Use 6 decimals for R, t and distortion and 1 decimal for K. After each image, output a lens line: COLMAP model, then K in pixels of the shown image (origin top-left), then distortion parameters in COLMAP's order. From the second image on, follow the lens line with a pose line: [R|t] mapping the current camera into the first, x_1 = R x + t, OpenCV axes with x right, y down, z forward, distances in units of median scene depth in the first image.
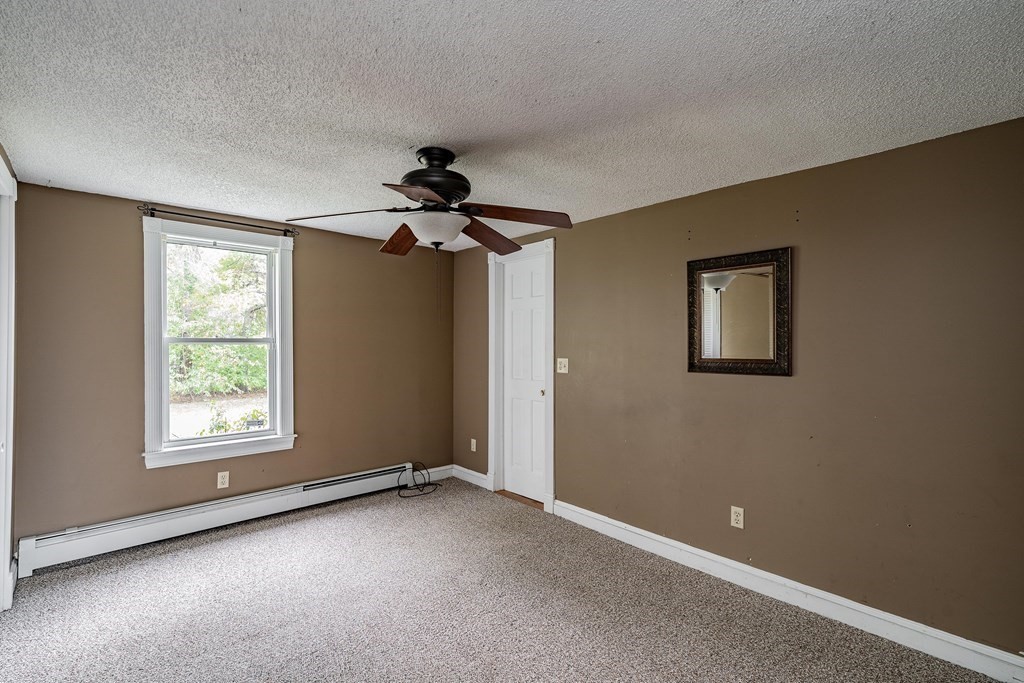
lens RADIAL K [[478.7, 0, 509.4], [0, 478.7, 341.3], [0, 0, 1]] dist [-0.000632, 0.000281]
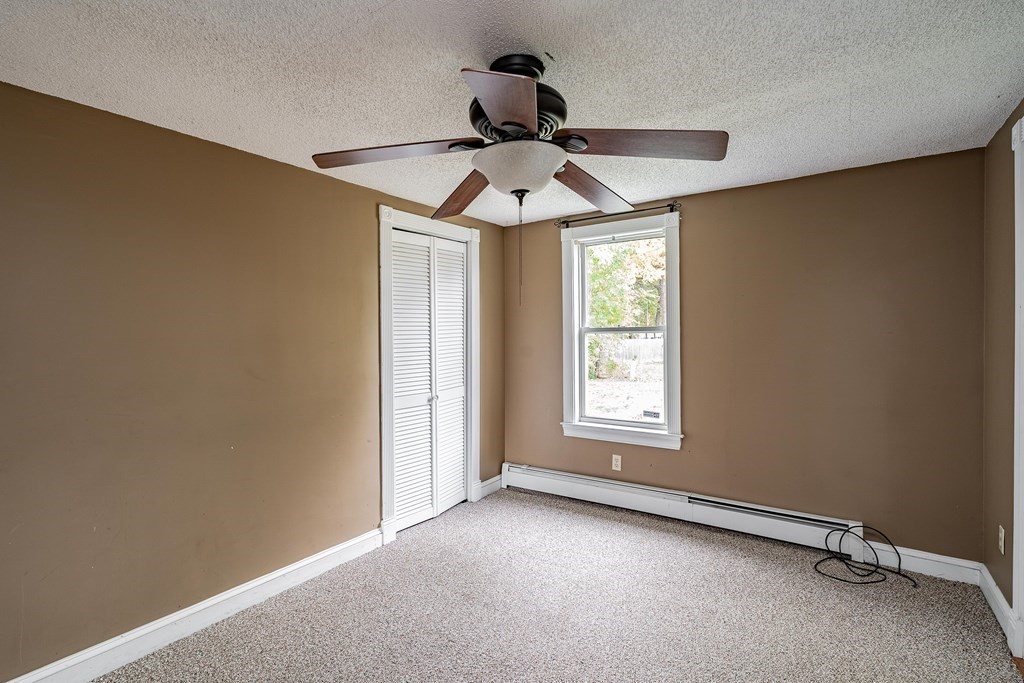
lens RADIAL K [[471.6, 0, 514.1], [0, 471.6, 335.5], [0, 0, 1]] dist [0.000673, 0.000099]
pose [[0.234222, -0.000476, -0.972183, 0.340786], [0.016614, 0.999856, 0.003513, 0.004132], [0.972041, -0.016975, 0.234196, 0.528182]]
